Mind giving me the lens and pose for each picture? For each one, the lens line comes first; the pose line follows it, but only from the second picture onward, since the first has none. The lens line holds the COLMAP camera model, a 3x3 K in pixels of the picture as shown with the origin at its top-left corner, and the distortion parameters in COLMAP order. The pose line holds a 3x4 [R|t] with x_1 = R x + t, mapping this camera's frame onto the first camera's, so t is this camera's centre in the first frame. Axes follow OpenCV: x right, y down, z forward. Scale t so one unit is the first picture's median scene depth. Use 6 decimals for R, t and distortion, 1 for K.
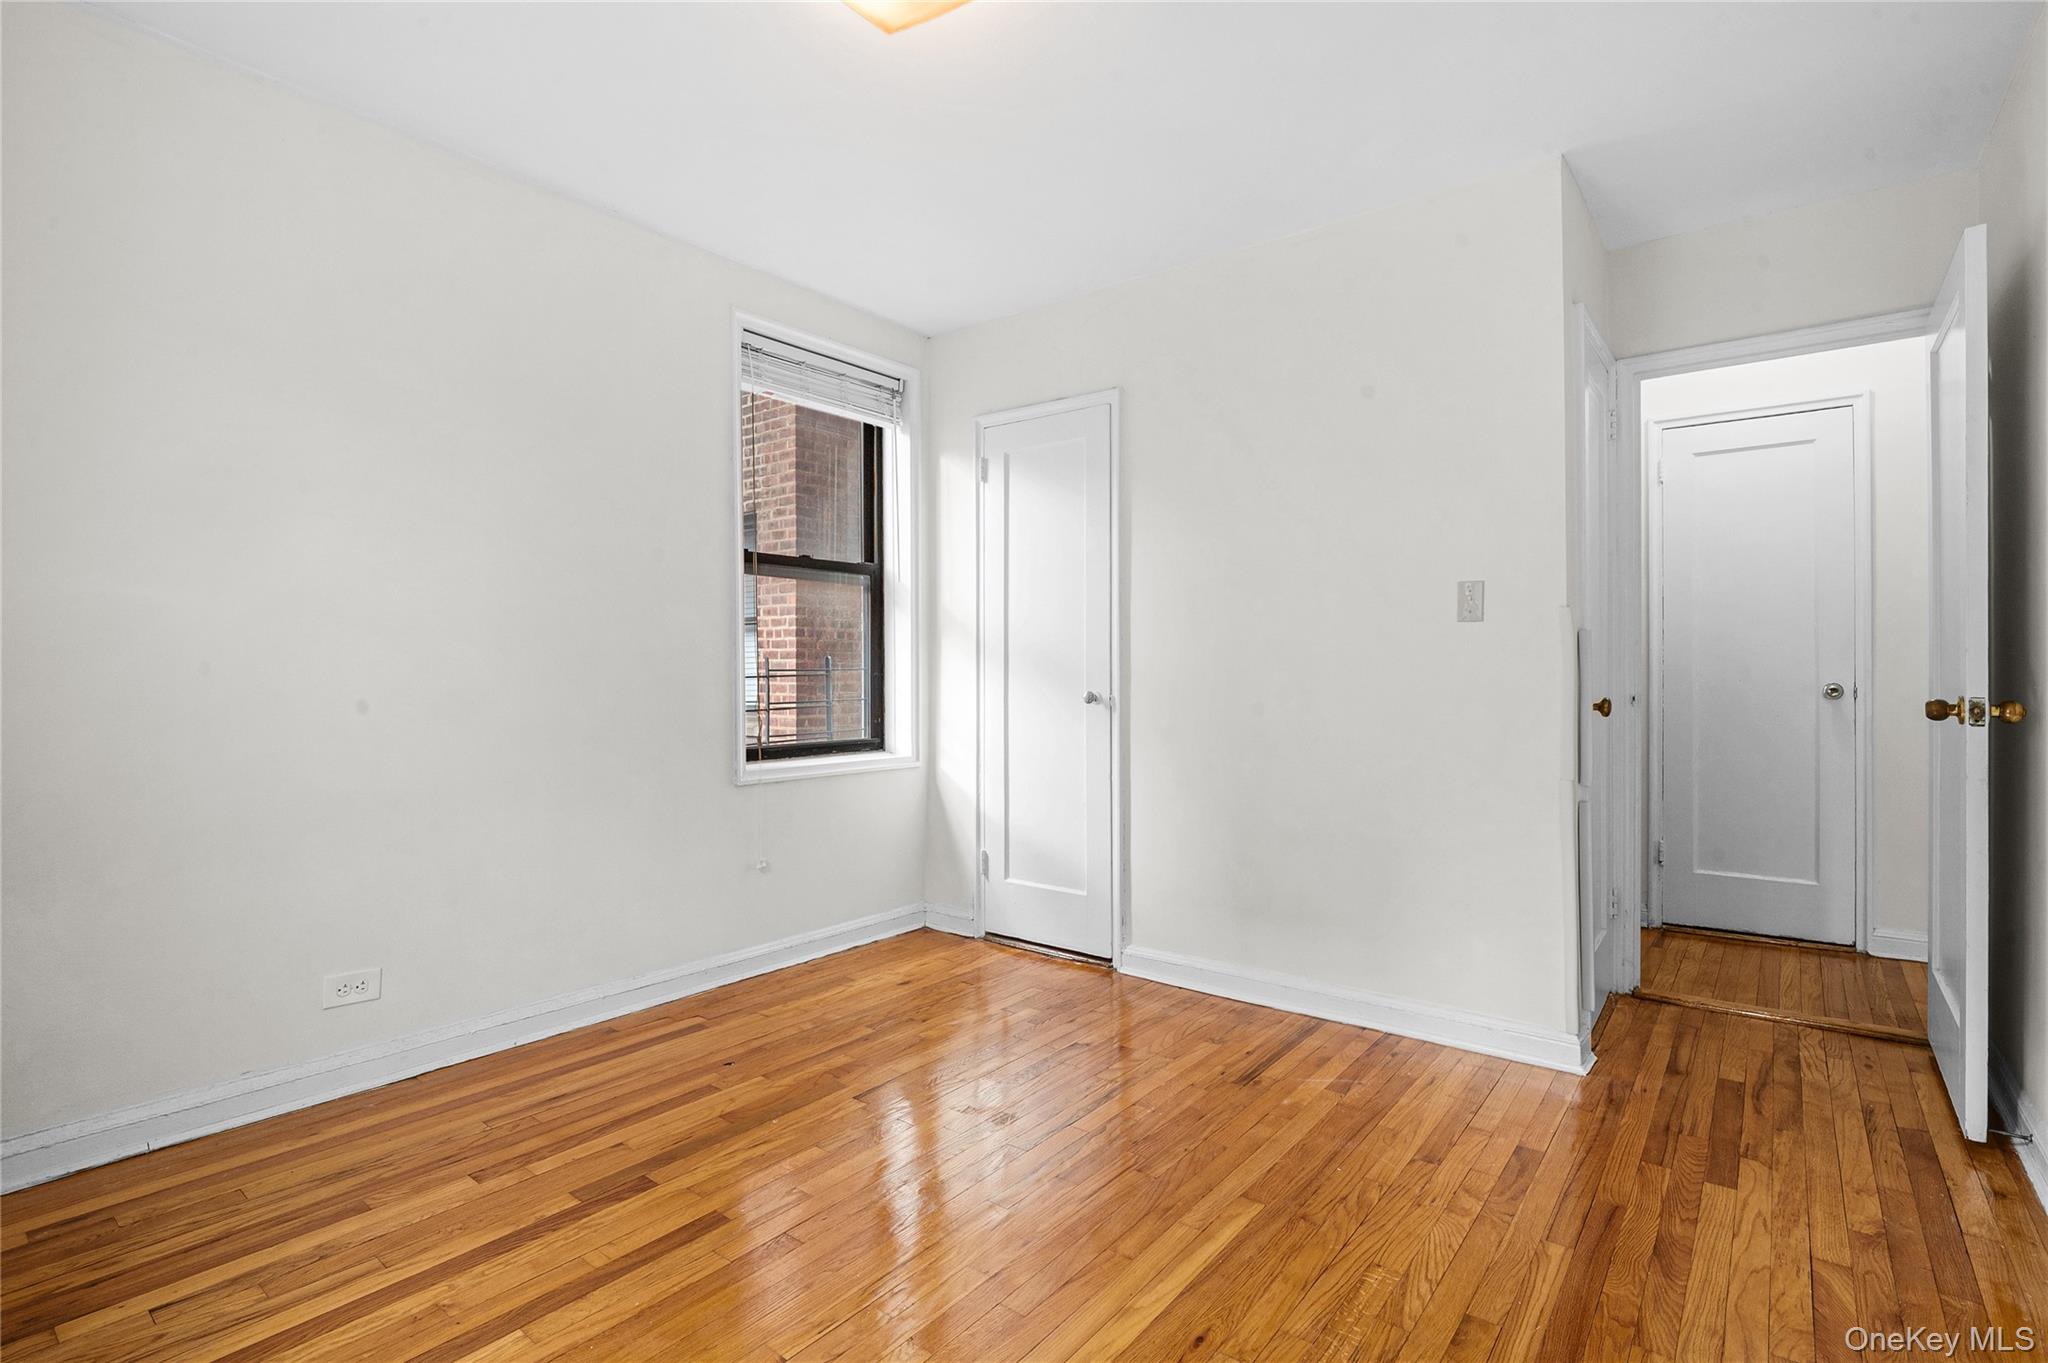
lens RADIAL K [[967.6, 0, 1029.8], [0, 967.6, 672.9], [0, 0, 1]] dist [-0.008247, -0.000124]
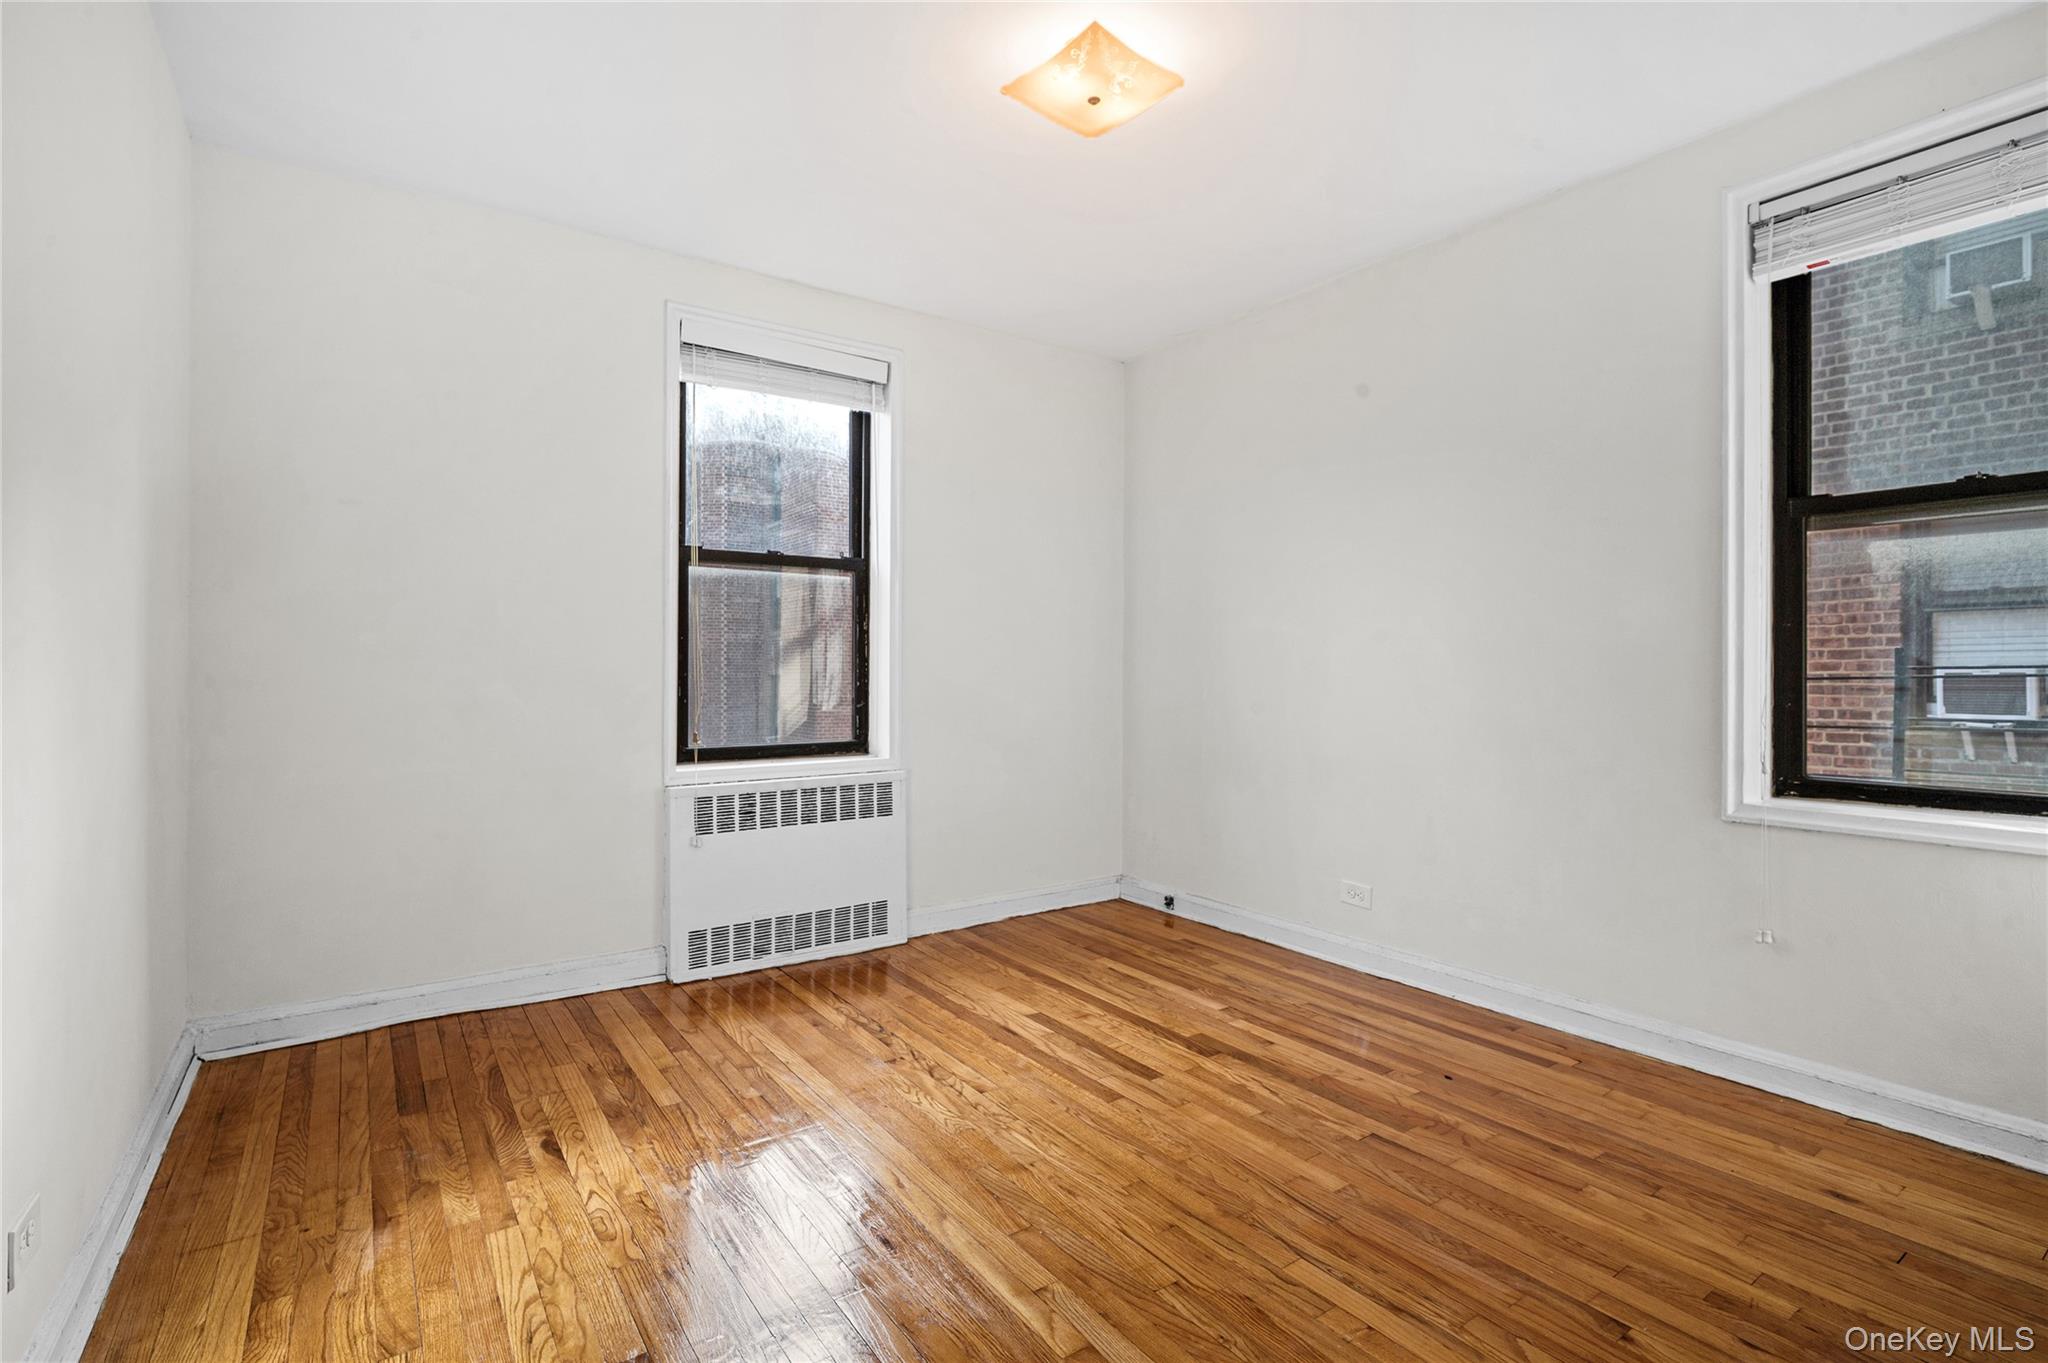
lens RADIAL K [[967.6, 0, 1034.2], [0, 967.6, 676.5], [0, 0, 1]] dist [-0.008247, -0.000124]
pose [[-0.290864, 0.002558, -0.956761, 0.827291], [-0.002338, 0.999992, 0.003384, 0.004263], [0.956762, 0.003221, -0.290856, 1.008219]]
